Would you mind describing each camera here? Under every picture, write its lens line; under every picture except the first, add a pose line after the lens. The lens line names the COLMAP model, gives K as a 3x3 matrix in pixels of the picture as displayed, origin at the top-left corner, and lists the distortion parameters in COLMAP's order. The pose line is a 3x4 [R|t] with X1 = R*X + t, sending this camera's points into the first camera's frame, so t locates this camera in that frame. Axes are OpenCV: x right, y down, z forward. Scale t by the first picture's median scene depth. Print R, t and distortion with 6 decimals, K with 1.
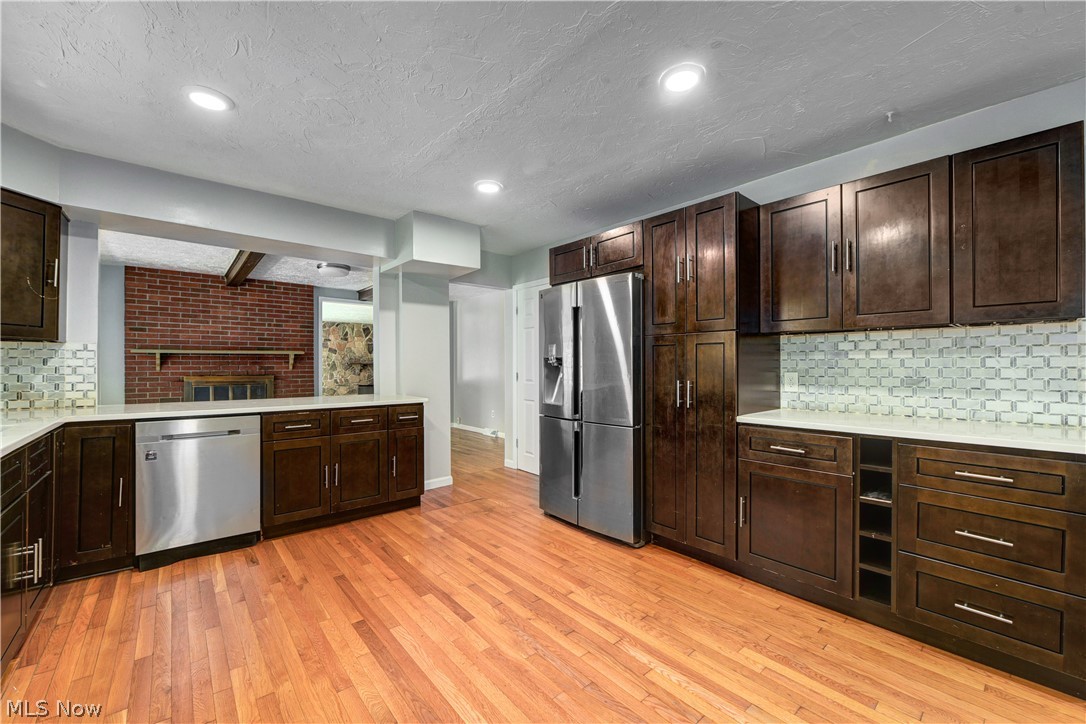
lens RADIAL K [[434.3, 0, 539.2], [0, 434.3, 364.5], [0, 0, 1]] dist [-0.006219, -0.000579]
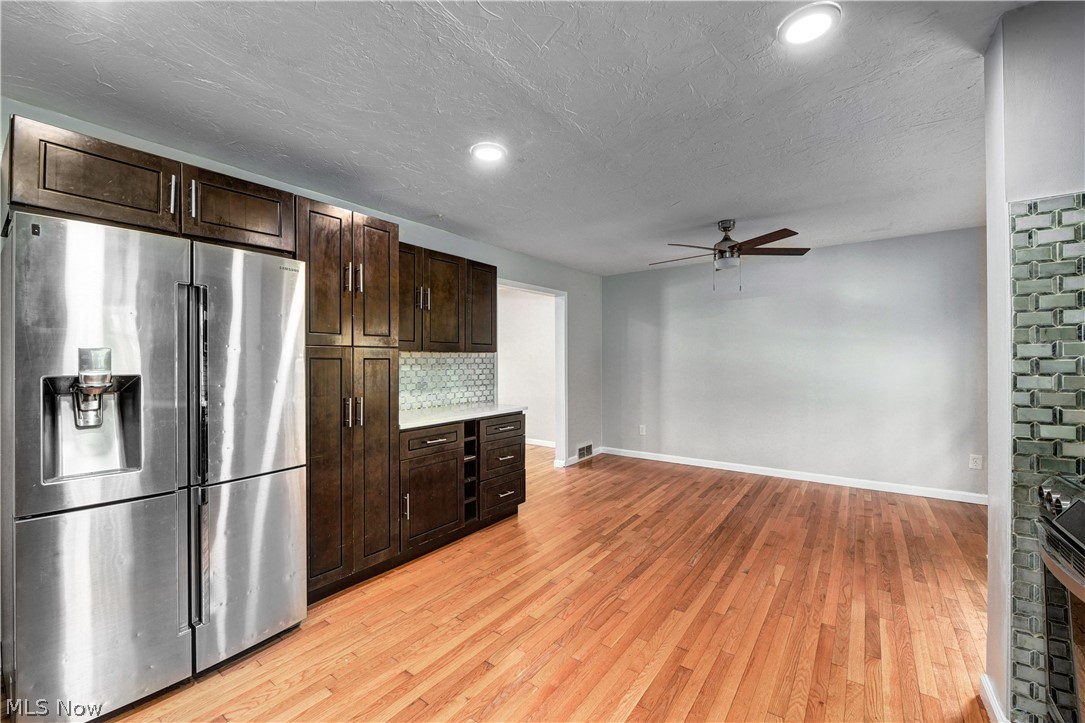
lens RADIAL K [[433.9, 0, 551.4], [0, 433.9, 357.7], [0, 0, 1]] dist [-0.006219, -0.000579]
pose [[-0.239160, 0.011462, 0.970912, -0.645116], [0.003639, 0.999934, -0.010908, -0.035412], [-0.970973, 0.000925, -0.239186, 0.782232]]
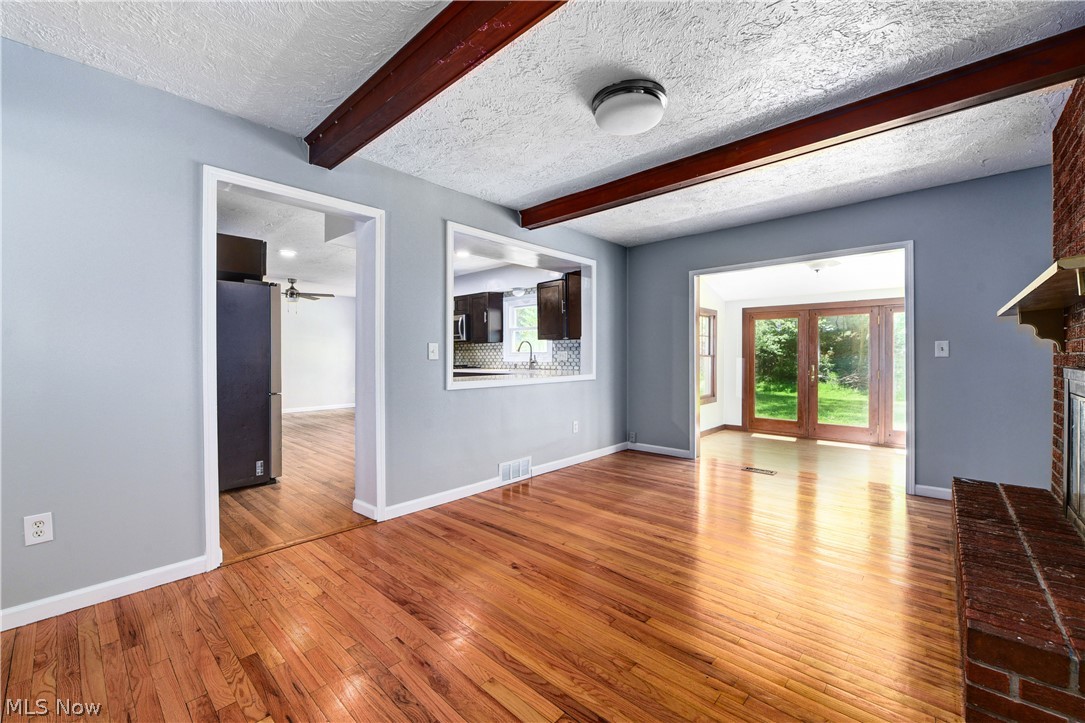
lens RADIAL K [[433.9, 0, 544.4], [0, 433.9, 356.3], [0, 0, 1]] dist [-0.006219, -0.000579]
pose [[-0.993040, 0.004994, -0.117674, -0.720167], [0.005644, 0.999971, -0.005186, 0.036615], [0.117645, -0.005814, -0.993039, 2.821200]]
